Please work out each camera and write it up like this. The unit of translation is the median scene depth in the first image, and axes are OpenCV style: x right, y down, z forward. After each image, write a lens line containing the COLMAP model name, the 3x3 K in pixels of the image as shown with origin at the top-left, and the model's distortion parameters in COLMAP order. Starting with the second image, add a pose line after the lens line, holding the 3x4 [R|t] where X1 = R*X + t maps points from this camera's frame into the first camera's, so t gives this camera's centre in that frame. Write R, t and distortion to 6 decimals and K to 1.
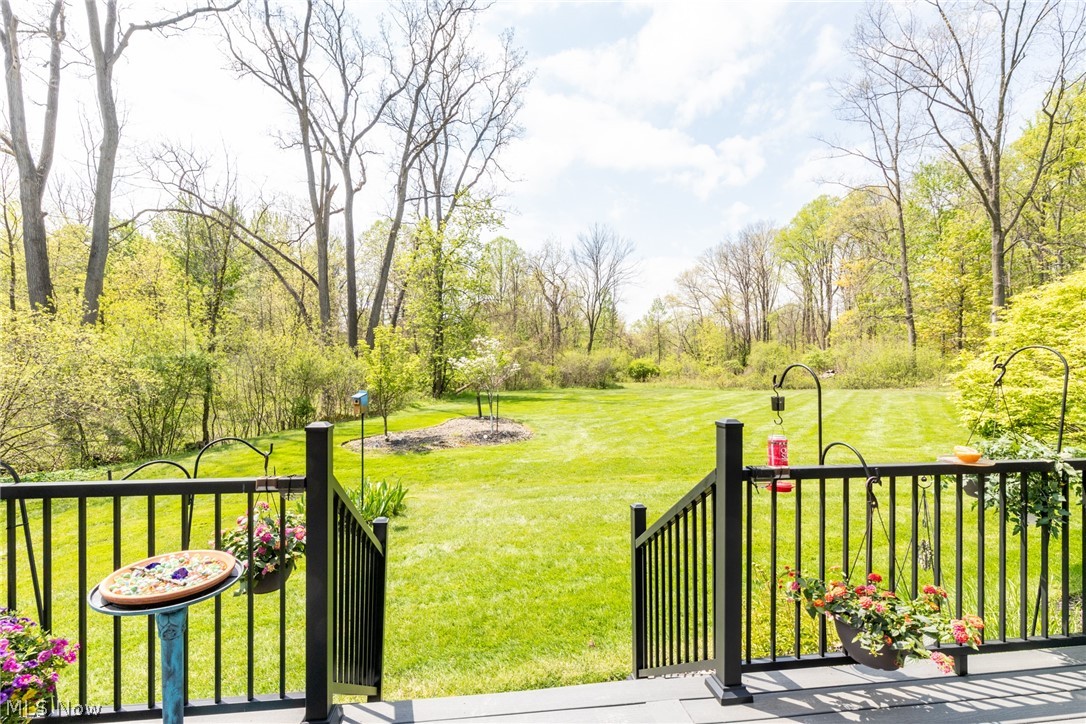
lens RADIAL K [[489.0, 0, 522.9], [0, 489.0, 372.8], [0, 0, 1]] dist [-0.003143, -0.002952]
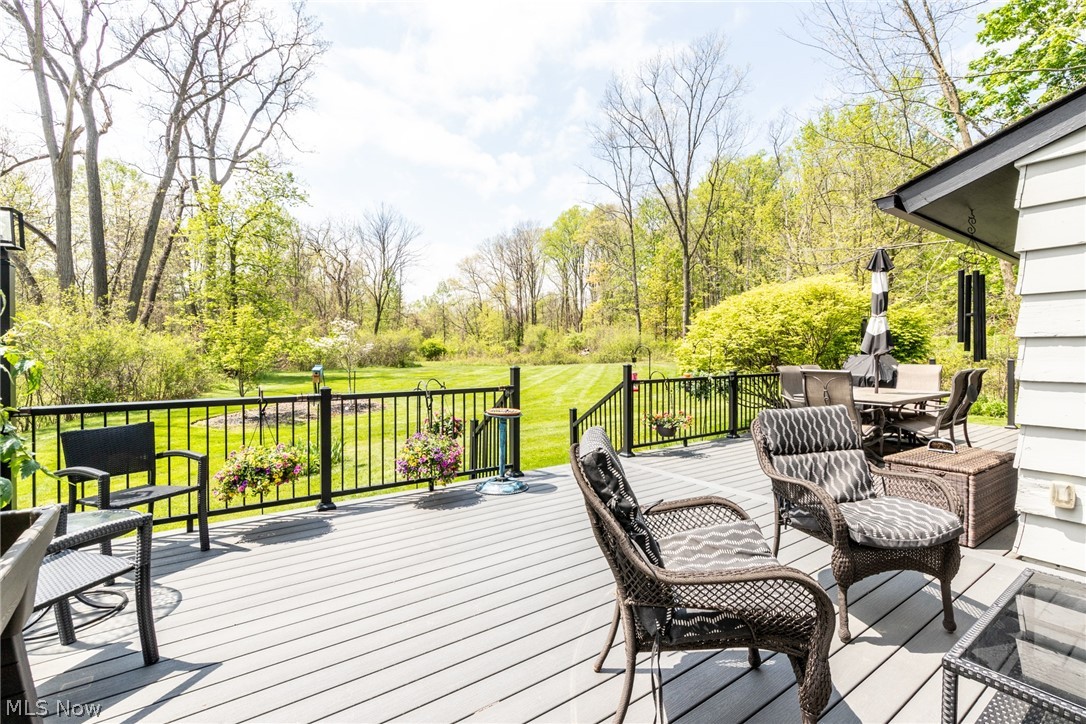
lens RADIAL K [[489.0, 0, 536.9], [0, 489.0, 359.1], [0, 0, 1]] dist [-0.003143, -0.002952]
pose [[0.886577, -0.012871, 0.462402, -0.091033], [0.006729, 0.999866, 0.014929, 0.001112], [-0.462532, -0.010125, 0.886545, -0.087300]]
